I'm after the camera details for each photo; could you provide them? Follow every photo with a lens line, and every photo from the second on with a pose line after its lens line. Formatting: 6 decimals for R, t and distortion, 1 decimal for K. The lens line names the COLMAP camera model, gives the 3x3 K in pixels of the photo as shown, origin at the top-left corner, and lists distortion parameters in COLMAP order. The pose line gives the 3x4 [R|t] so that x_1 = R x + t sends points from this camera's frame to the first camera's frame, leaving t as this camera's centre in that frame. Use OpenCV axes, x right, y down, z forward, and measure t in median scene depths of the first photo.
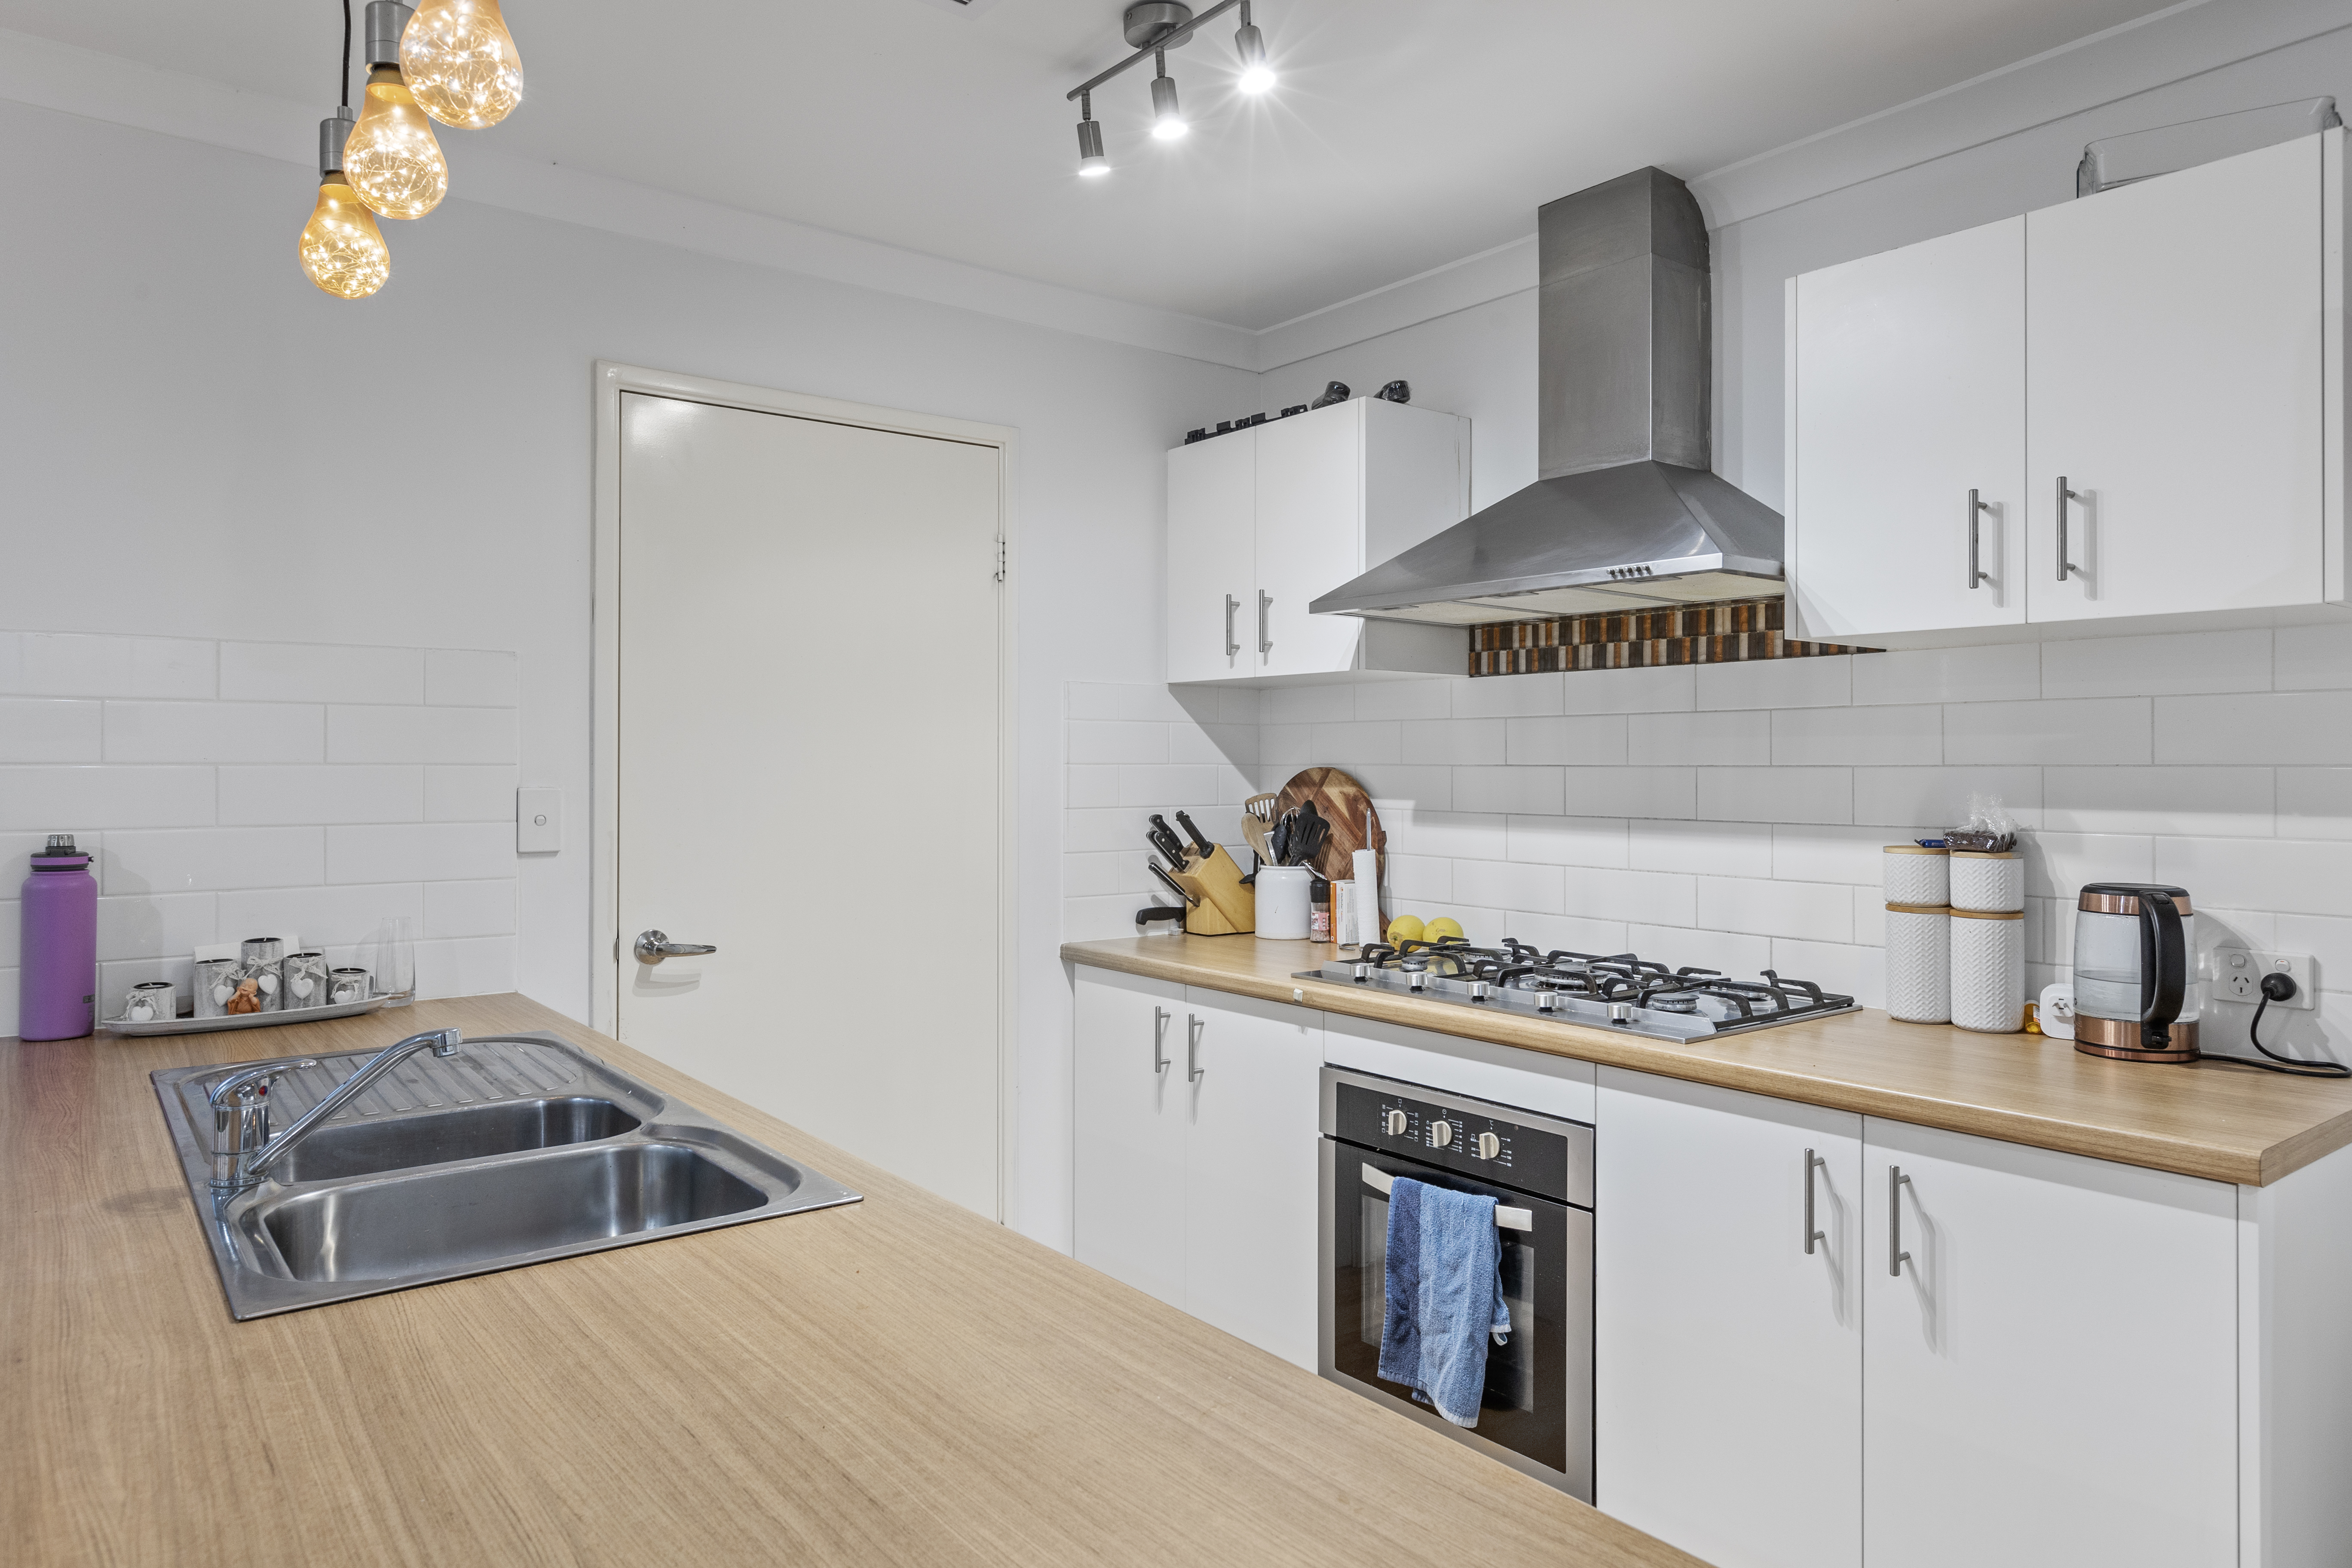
lens RADIAL K [[1472.4, 0, 1177.4], [0, 1472.4, 757.7], [0, 0, 1]] dist [0.005144, 0.001745]
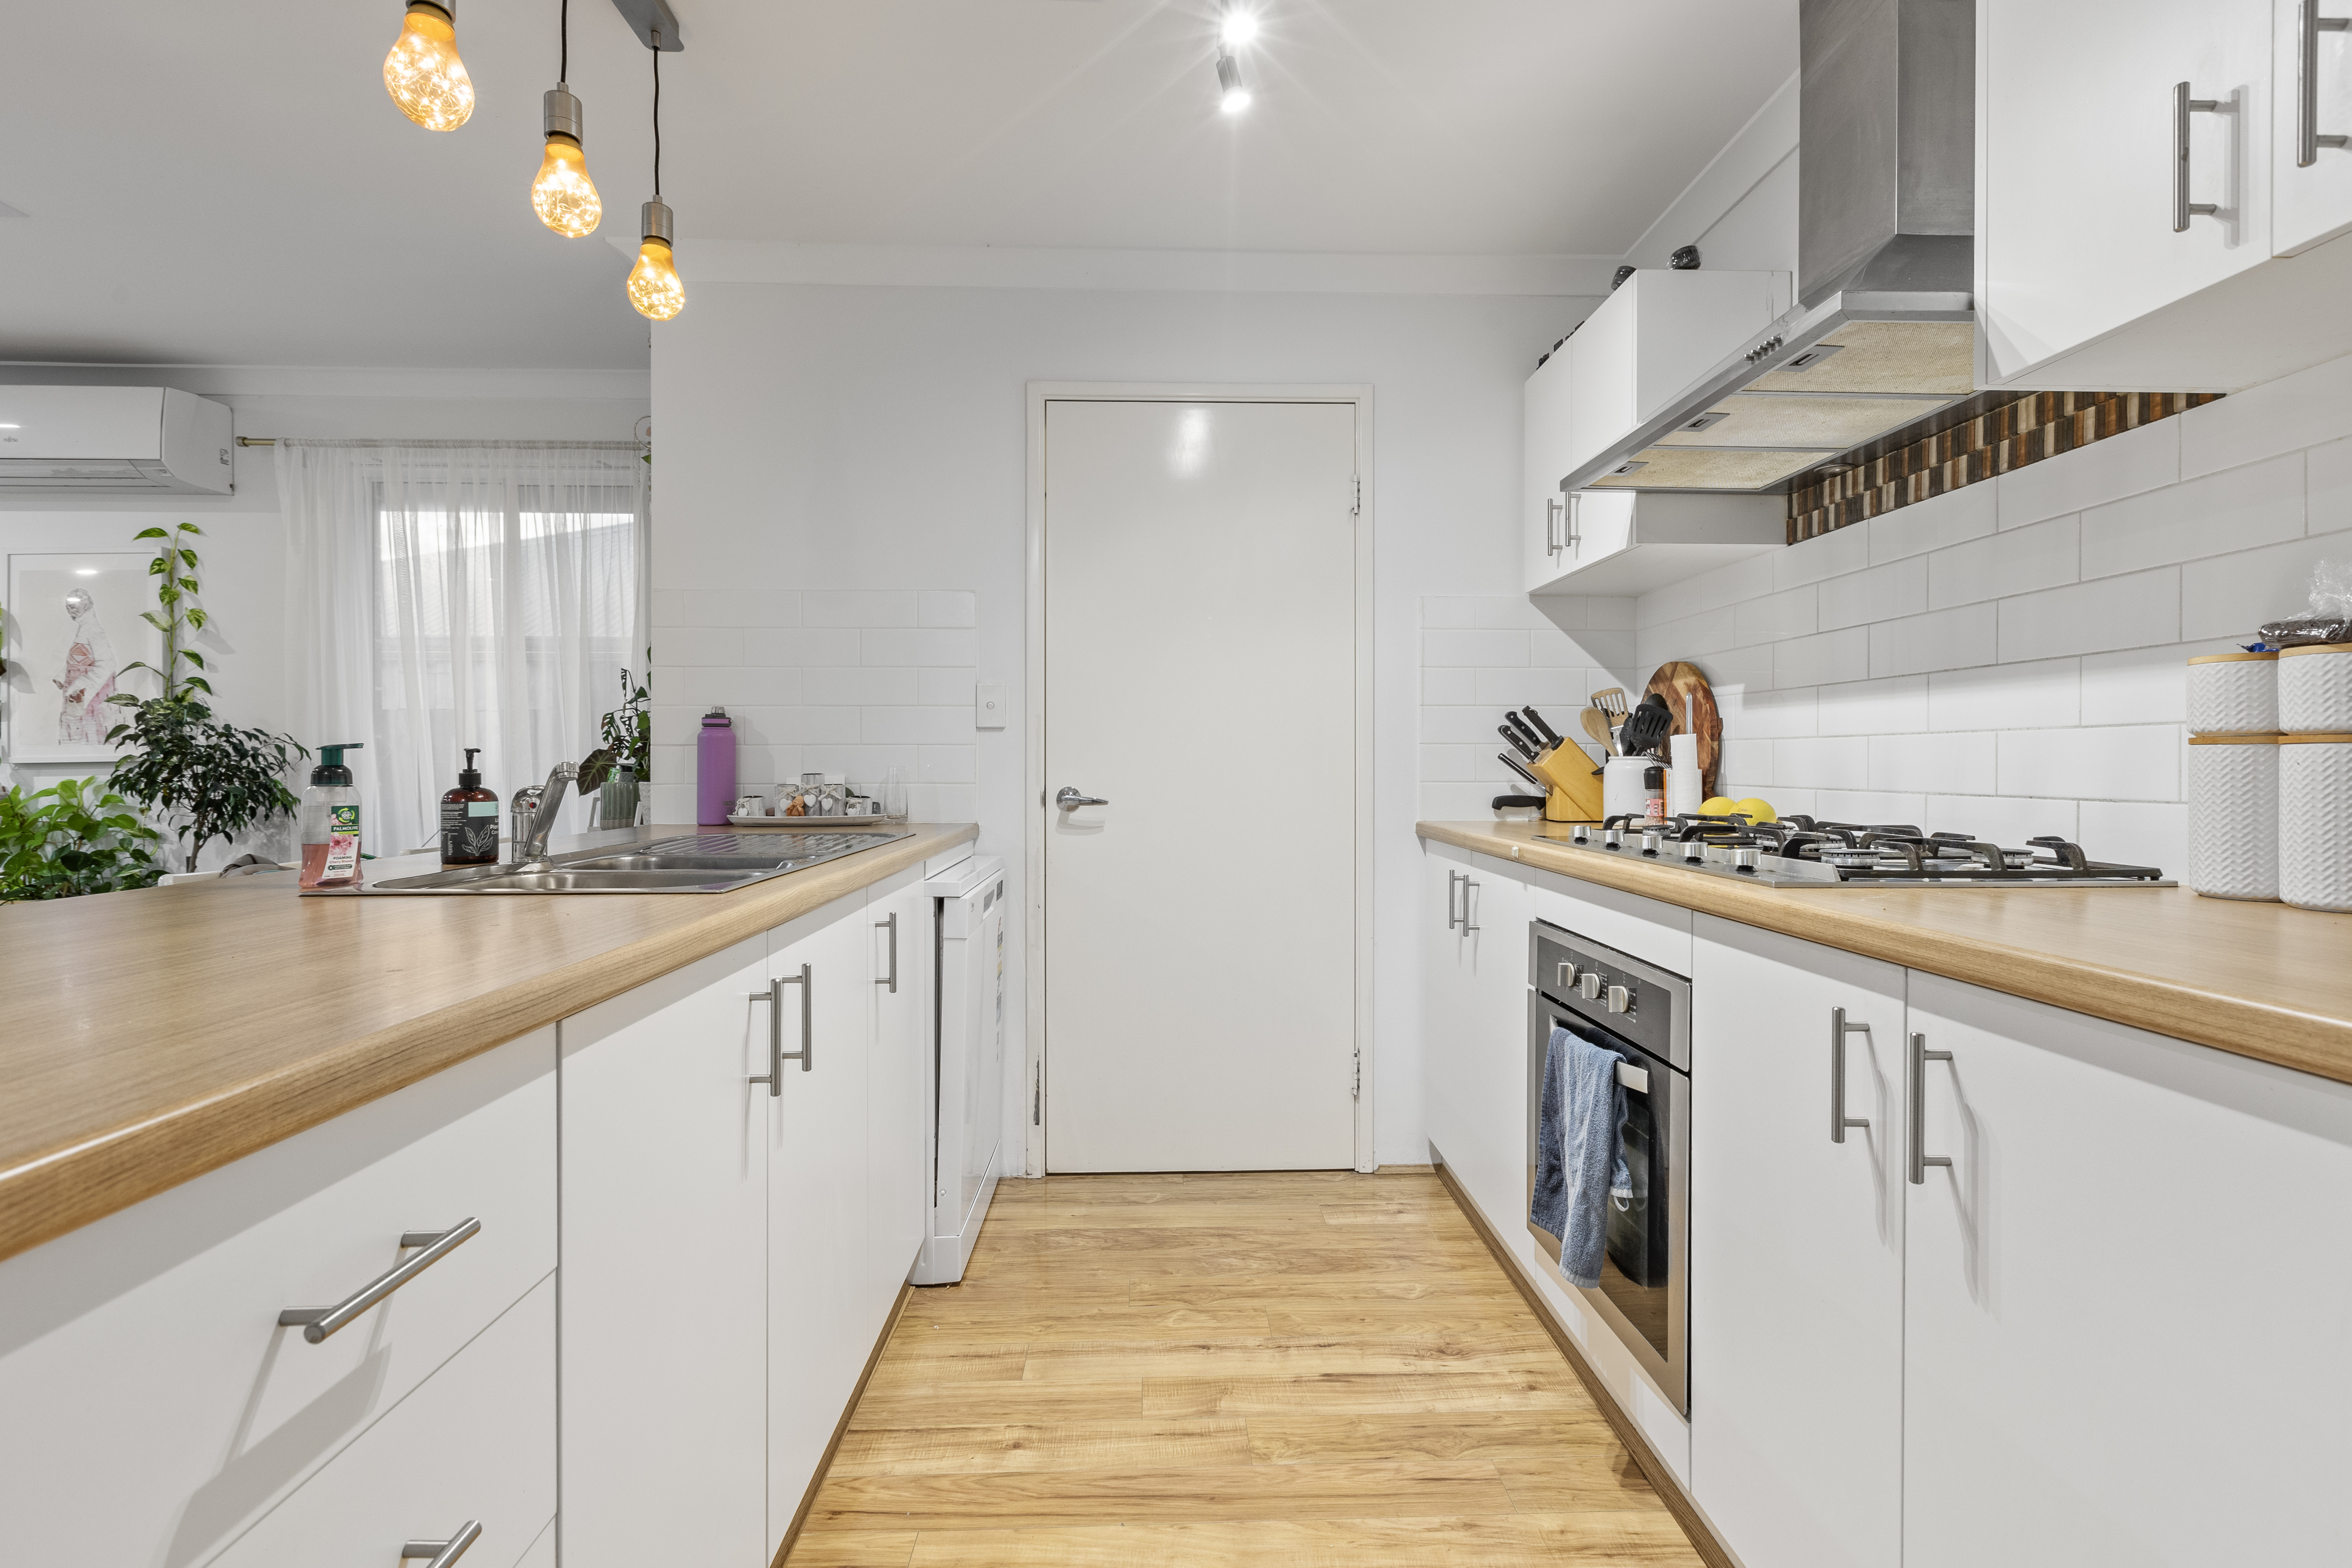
lens RADIAL K [[1087.1, 0, 1186.9], [0, 1087.1, 766.9], [0, 0, 1]] dist [0.003378, -0.000097]
pose [[0.813094, 0.000670, -0.582132, 0.338895], [0.004544, 0.999962, 0.007497, 0.093417], [0.582115, -0.008741, 0.813060, 0.236914]]
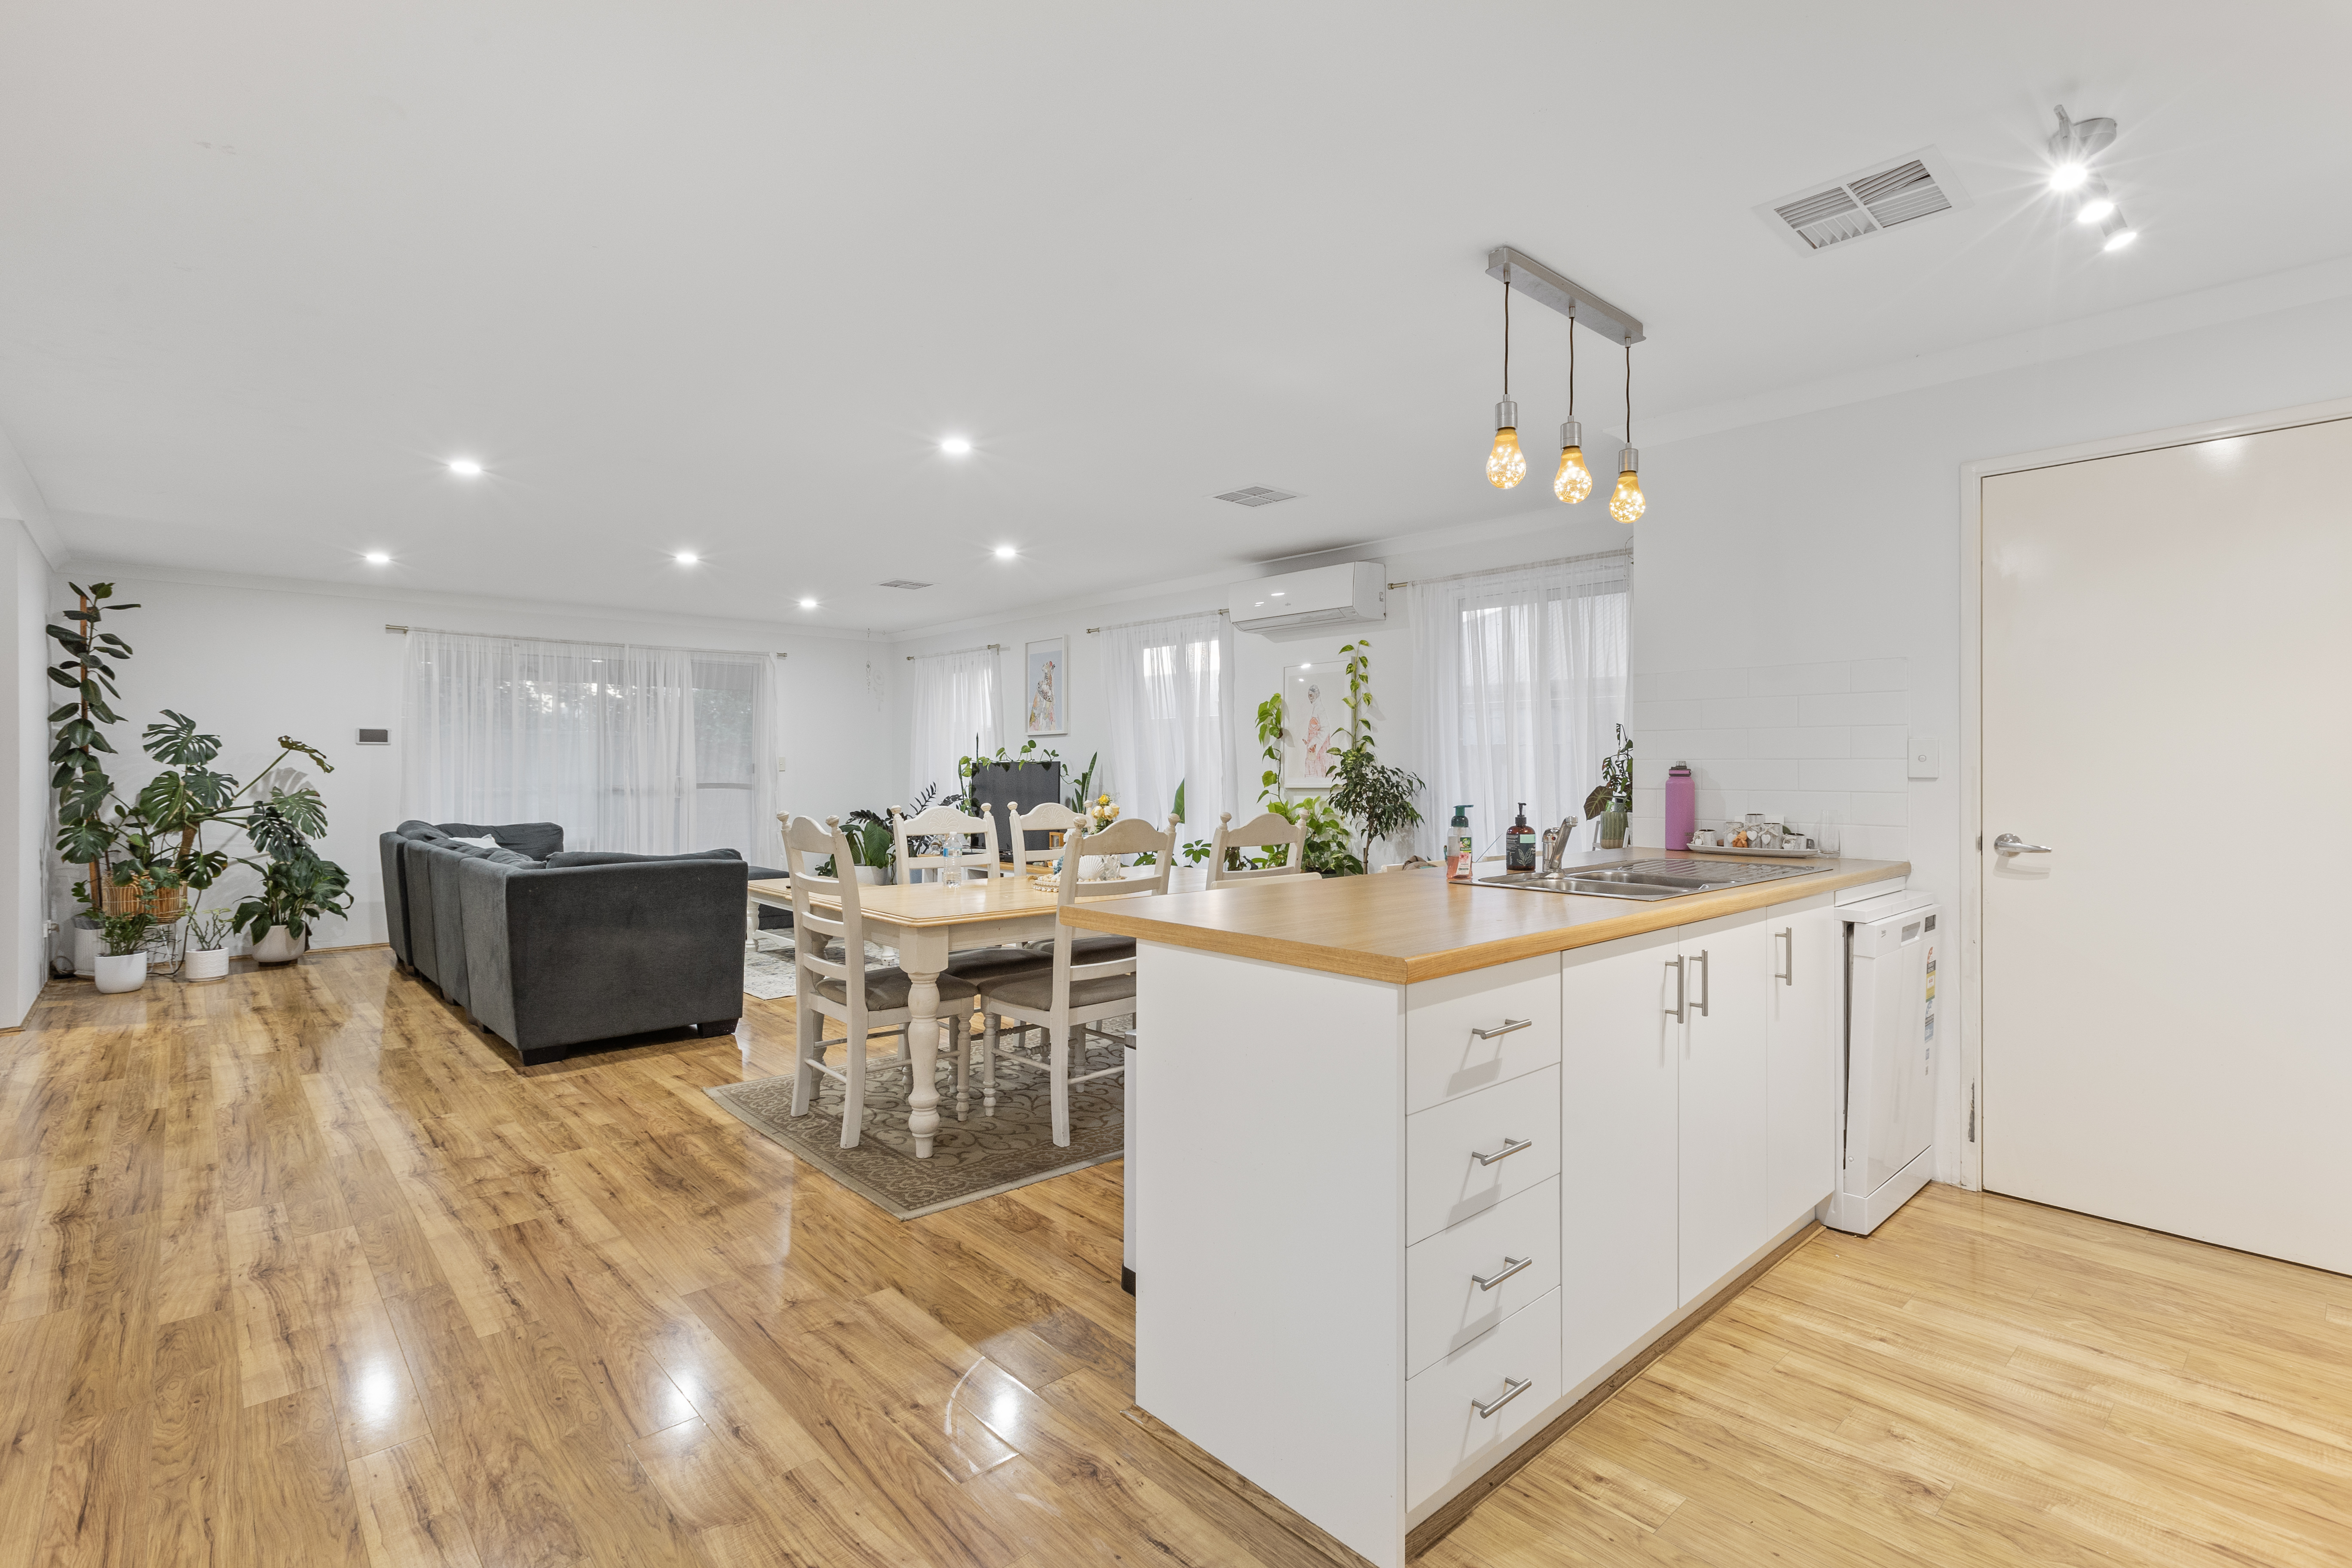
lens RADIAL K [[1106.7, 0, 1180.5], [0, 1106.7, 758.8], [0, 0, 1]] dist [0.000576, 0.000573]
pose [[0.078296, -0.007326, -0.996903, 0.709131], [0.004196, 0.999967, -0.007019, 0.047315], [0.996921, -0.003634, 0.078324, 0.082840]]
